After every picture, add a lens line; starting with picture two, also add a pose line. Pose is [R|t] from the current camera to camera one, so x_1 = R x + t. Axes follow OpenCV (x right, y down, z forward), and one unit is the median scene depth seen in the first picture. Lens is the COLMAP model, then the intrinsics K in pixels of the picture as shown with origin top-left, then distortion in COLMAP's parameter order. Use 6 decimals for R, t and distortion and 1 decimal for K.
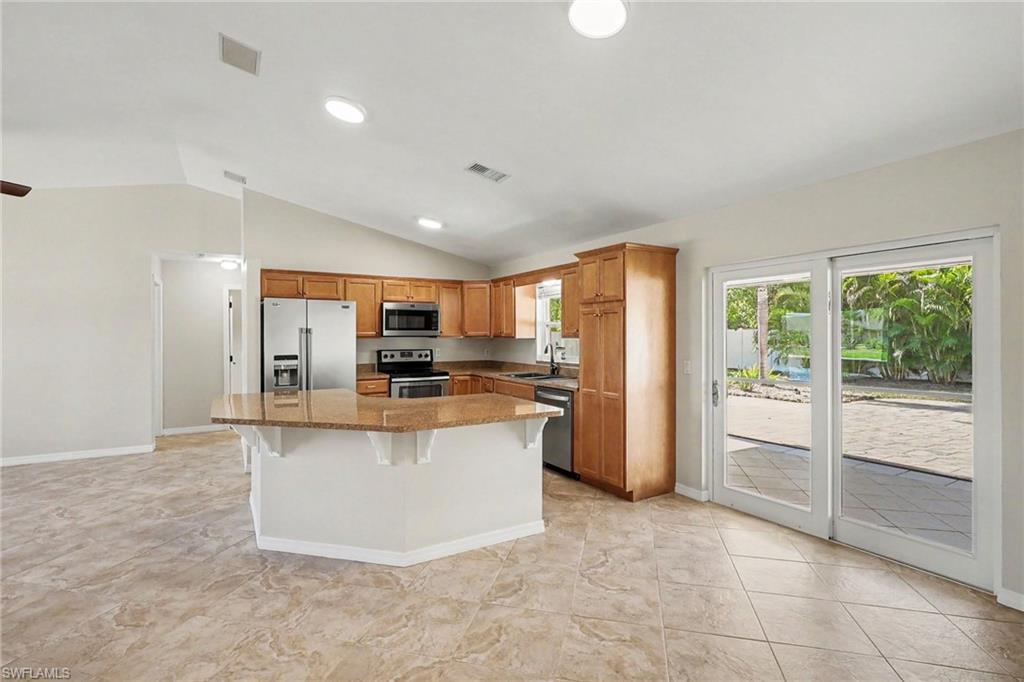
lens RADIAL K [[472.9, 0, 507.7], [0, 472.9, 335.9], [0, 0, 1]] dist [-0.001766, 0.000087]
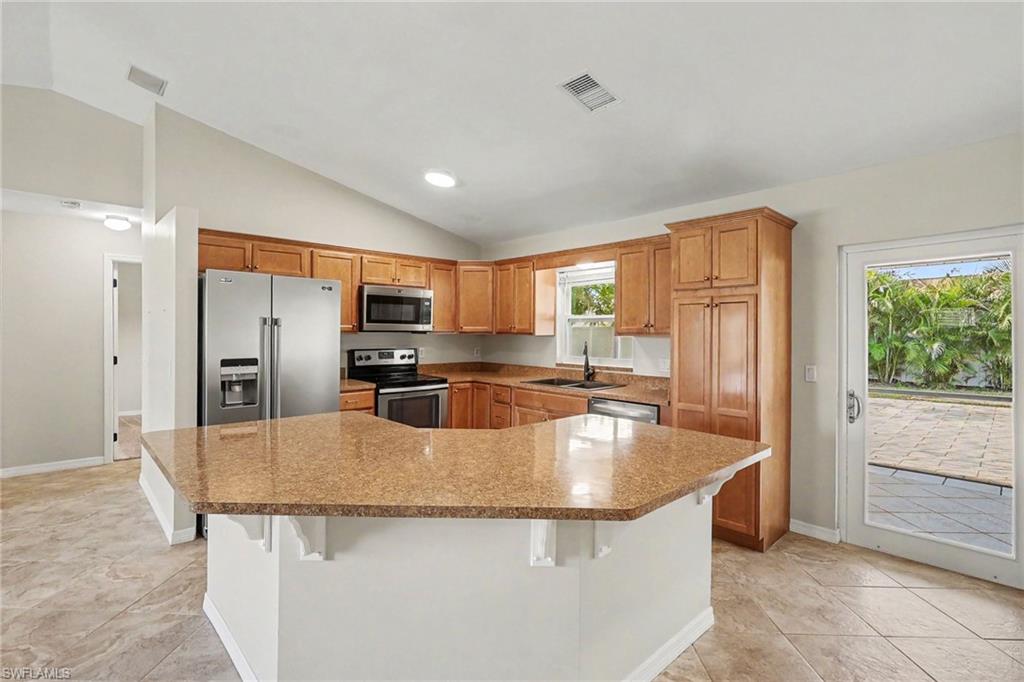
lens RADIAL K [[479.1, 0, 507.3], [0, 479.1, 335.1], [0, 0, 1]] dist [-0.001013, -0.000231]
pose [[0.977440, 0.008090, 0.211058, -0.217375], [-0.009439, 0.999941, 0.005386, 0.001142], [-0.211002, -0.007257, 0.977459, 0.242193]]
